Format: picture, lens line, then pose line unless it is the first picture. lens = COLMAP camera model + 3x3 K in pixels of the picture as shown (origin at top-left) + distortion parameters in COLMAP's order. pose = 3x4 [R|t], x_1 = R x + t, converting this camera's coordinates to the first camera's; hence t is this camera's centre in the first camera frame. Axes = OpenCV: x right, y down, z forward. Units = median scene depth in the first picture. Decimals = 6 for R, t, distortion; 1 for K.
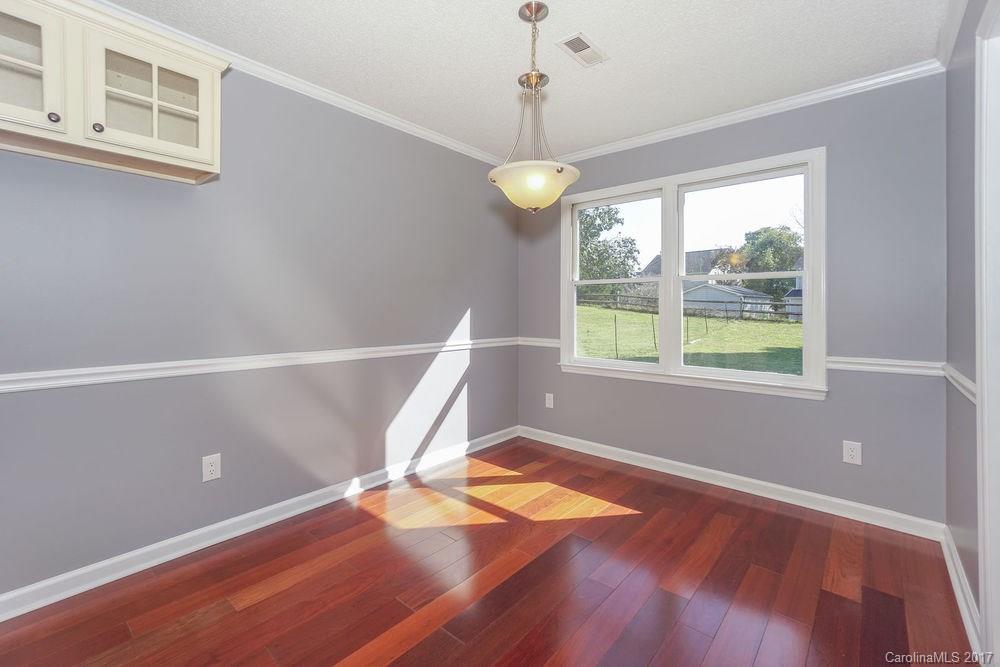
lens RADIAL K [[444.7, 0, 500.1], [0, 444.7, 306.1], [0, 0, 1]] dist [-0.011057, -0.000034]
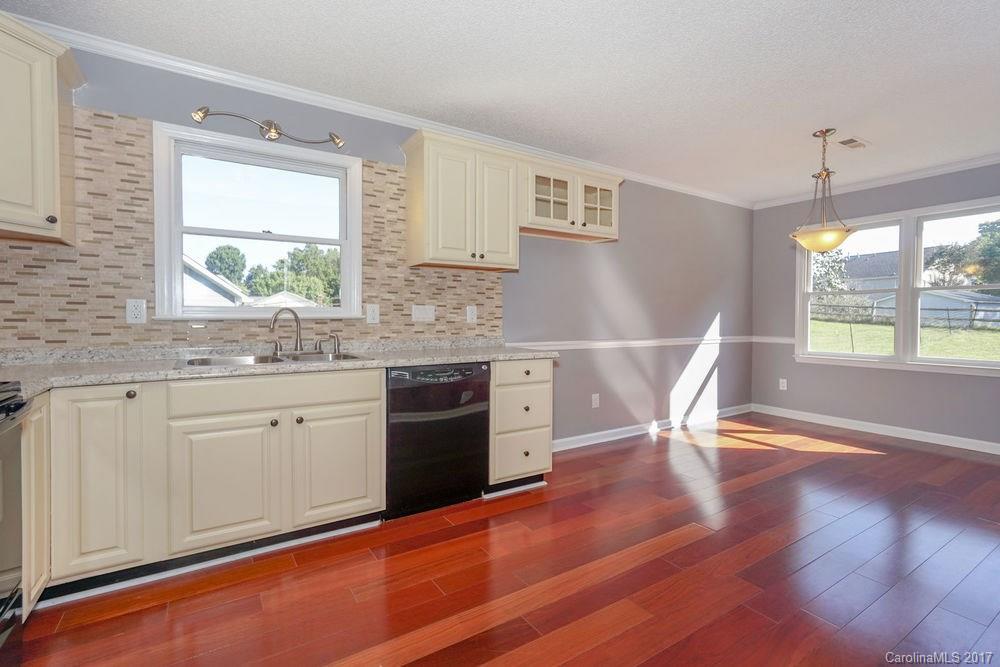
lens RADIAL K [[442.9, 0, 484.2], [0, 442.9, 326.8], [0, 0, 1]] dist [-0.004564, 0.000084]
pose [[0.944832, 0.007497, -0.327469, -0.324822], [0.000827, 0.999680, 0.025271, 0.012276], [0.327554, -0.024148, 0.944524, -0.555290]]
